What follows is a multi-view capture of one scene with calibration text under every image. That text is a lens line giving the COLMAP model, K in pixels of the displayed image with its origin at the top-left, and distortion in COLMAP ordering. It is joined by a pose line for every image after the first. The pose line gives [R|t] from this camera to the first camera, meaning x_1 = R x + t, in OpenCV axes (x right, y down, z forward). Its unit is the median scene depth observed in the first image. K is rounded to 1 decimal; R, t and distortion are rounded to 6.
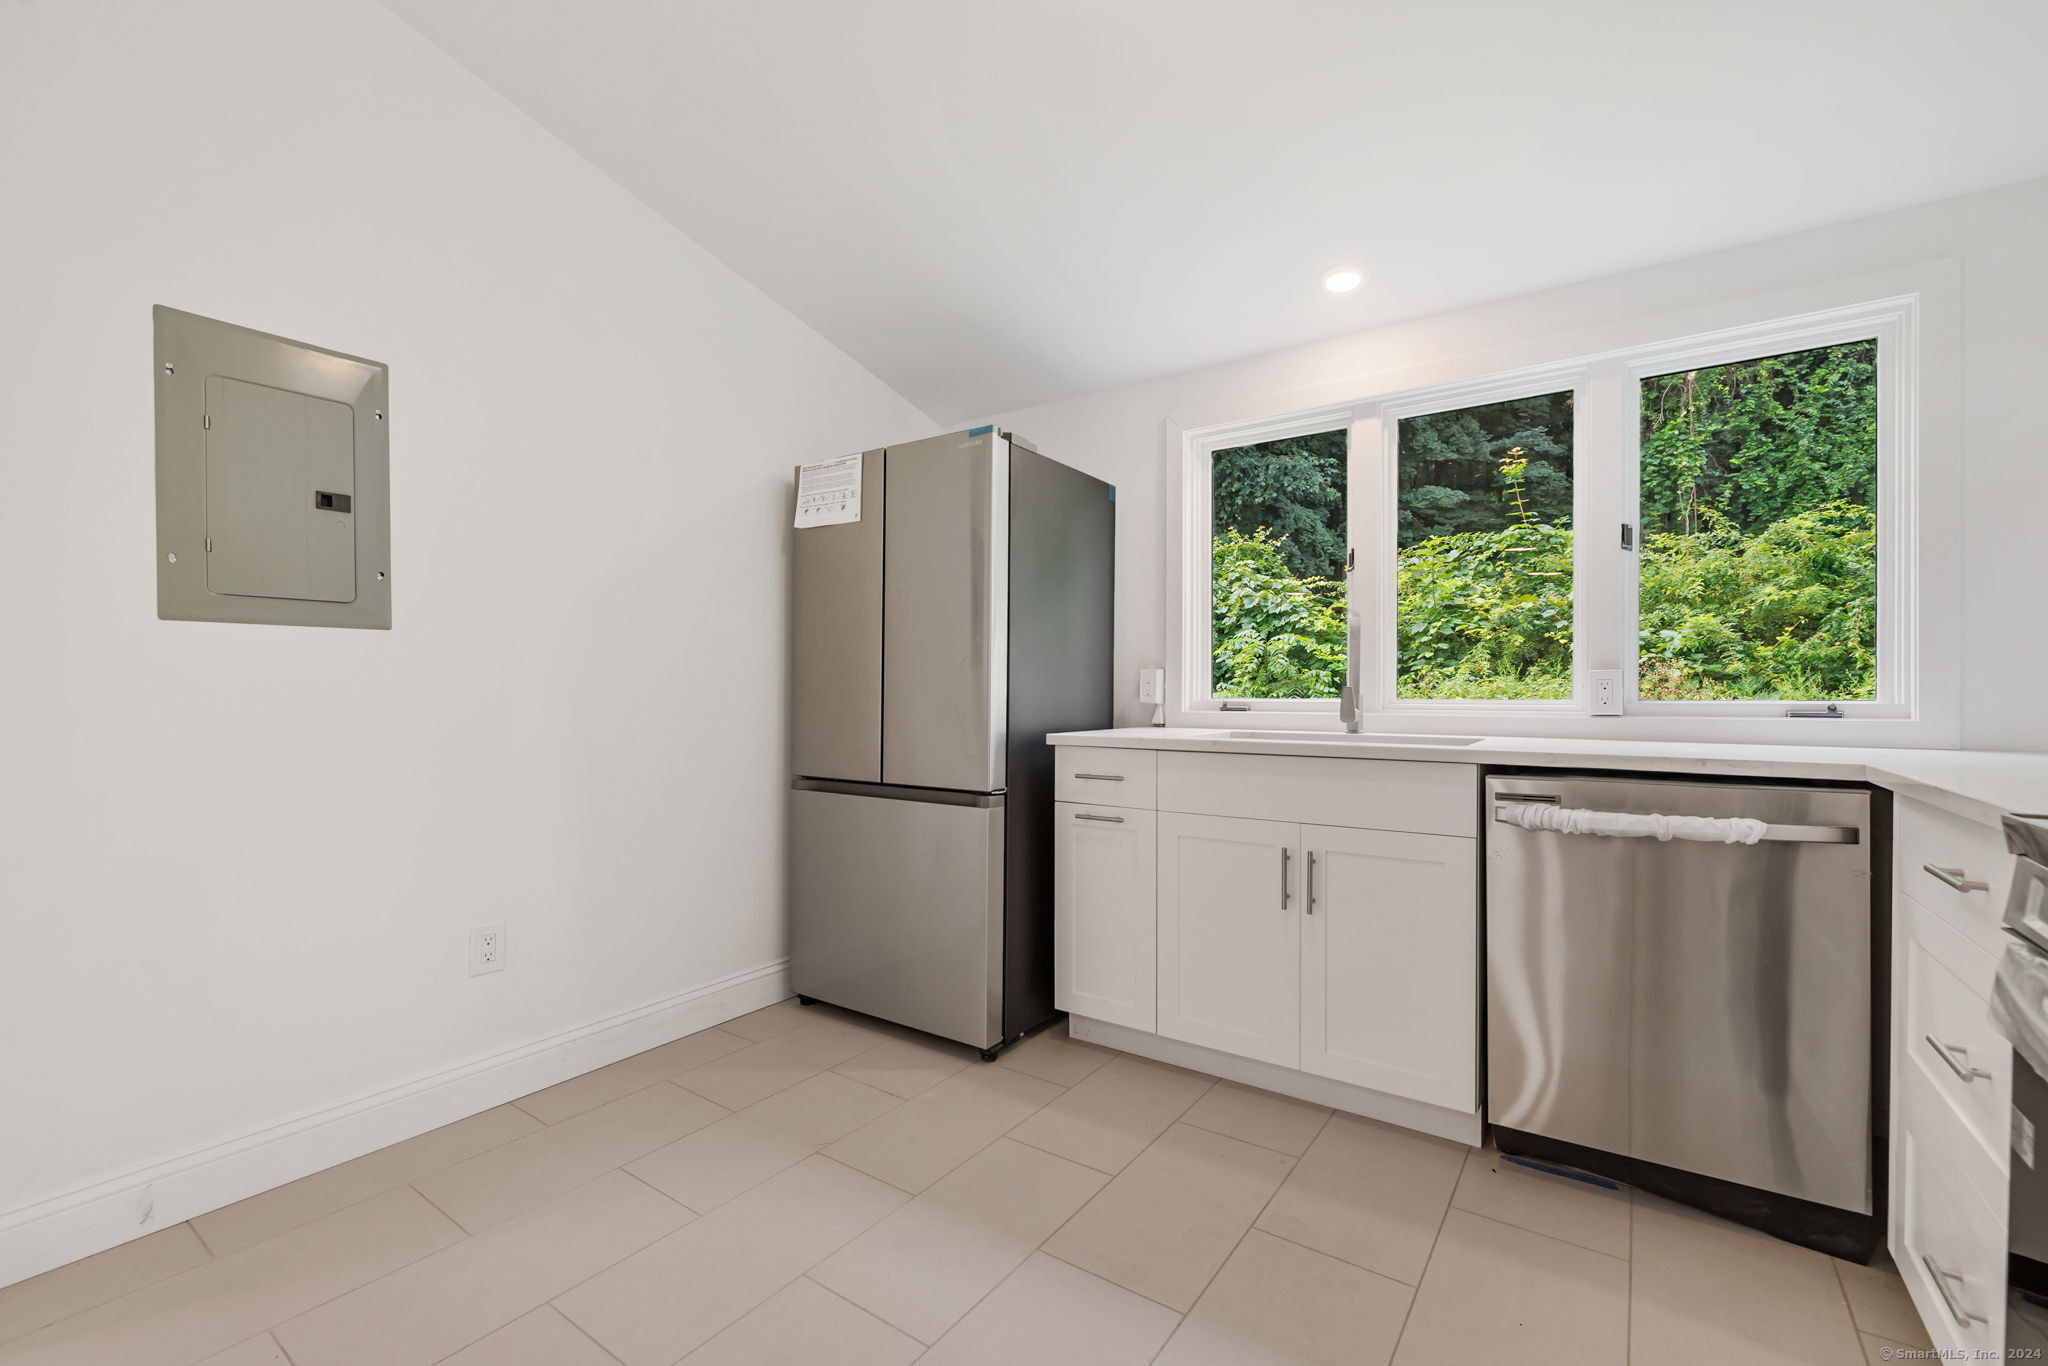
lens RADIAL K [[864.1, 0, 1029.4], [0, 864.1, 697.5], [0, 0, 1]] dist [-0.004166, -0.000711]
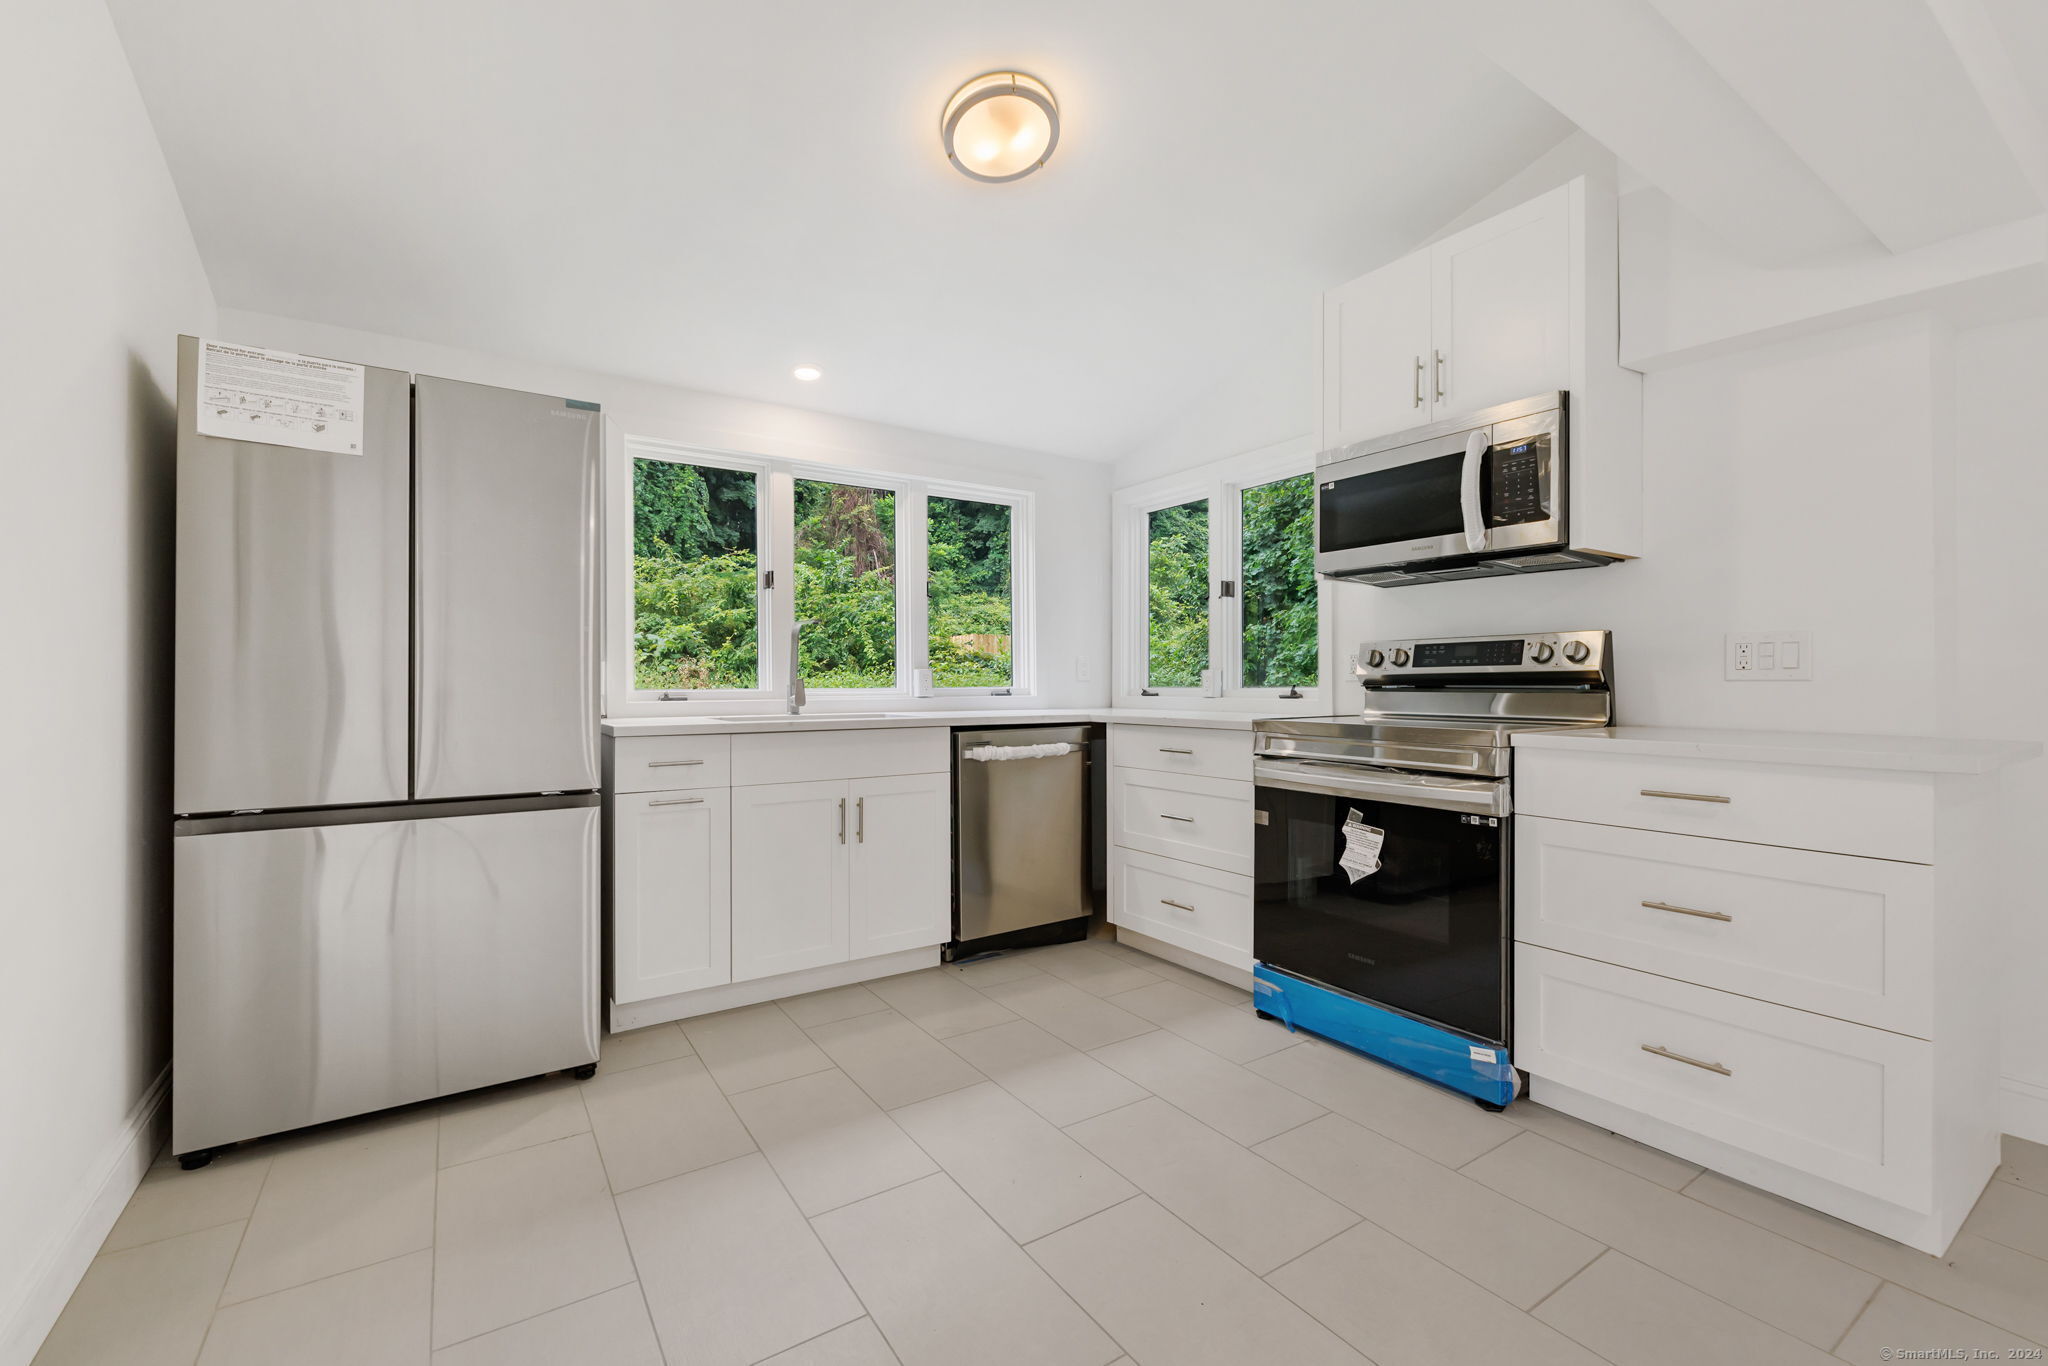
lens RADIAL K [[864.1, 0, 1008.1], [0, 864.1, 675.0], [0, 0, 1]] dist [-0.004166, -0.000711]
pose [[0.365357, 0.006703, 0.930843, -0.695582], [0.010434, 0.999882, -0.011295, -0.000277], [-0.930809, 0.013839, 0.365244, 0.212617]]
